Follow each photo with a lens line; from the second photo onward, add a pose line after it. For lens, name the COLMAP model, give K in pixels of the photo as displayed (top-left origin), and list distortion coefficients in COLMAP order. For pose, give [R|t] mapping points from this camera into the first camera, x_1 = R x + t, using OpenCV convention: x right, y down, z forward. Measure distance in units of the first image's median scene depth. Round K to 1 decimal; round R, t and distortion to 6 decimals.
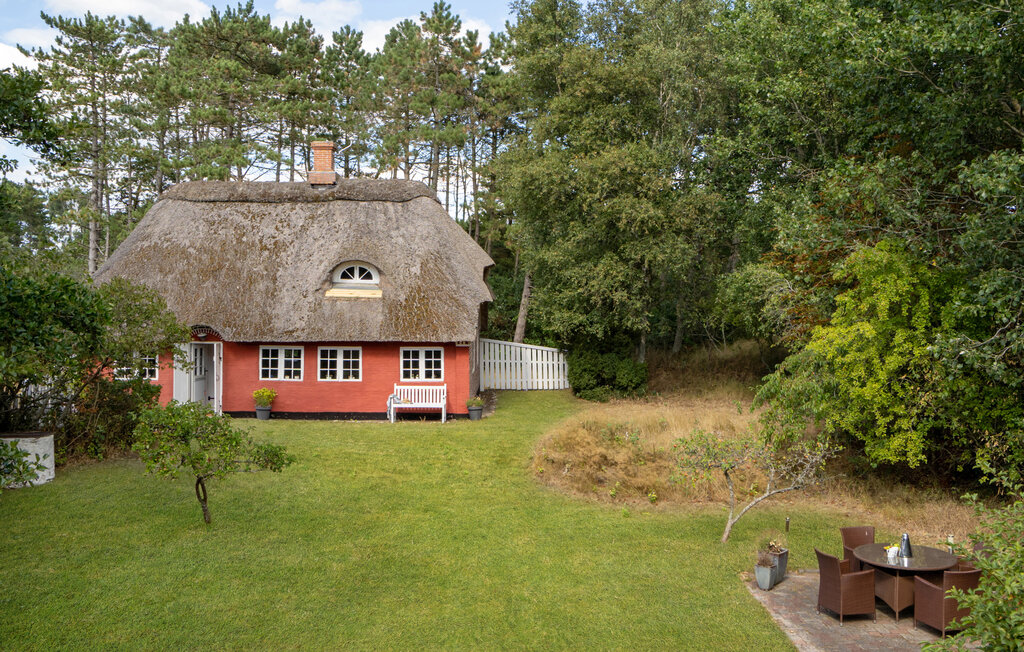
lens RADIAL K [[990.9, 0, 513.7], [0, 990.9, 320.5], [0, 0, 1]] dist [0.015536, 0.000000]
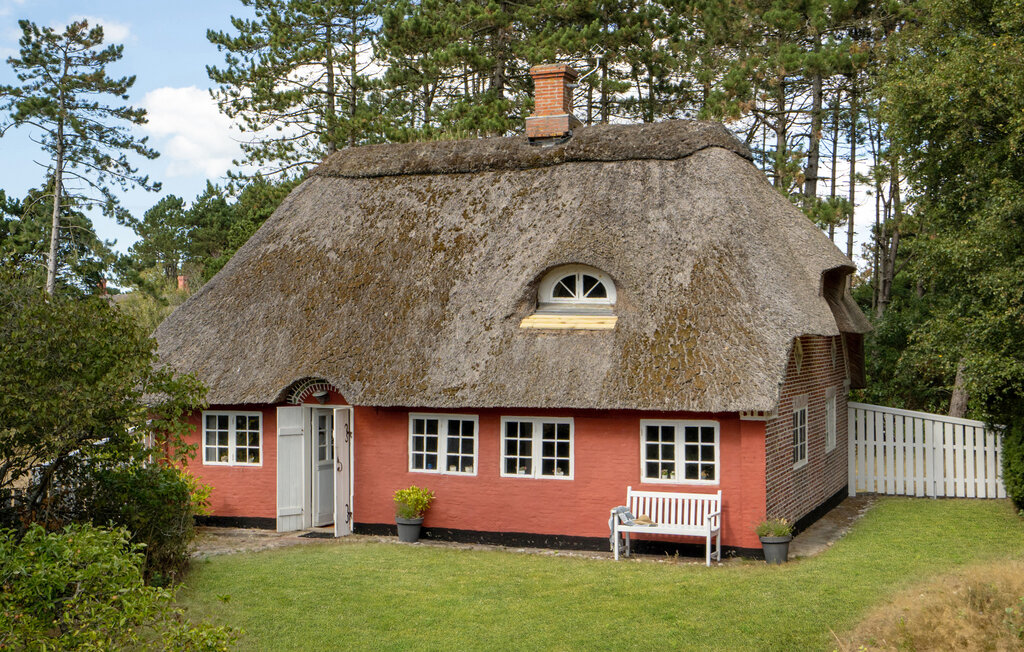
lens RADIAL K [[1352.0, 0, 487.4], [0, 1352.0, 375.4], [0, 0, 1]] dist [-0.004300, 0.000000]
pose [[0.925702, 0.004114, -0.378232, 0.085961], [-0.001868, 0.999978, 0.006305, -0.001812], [0.378250, -0.005130, 0.925689, 0.273702]]
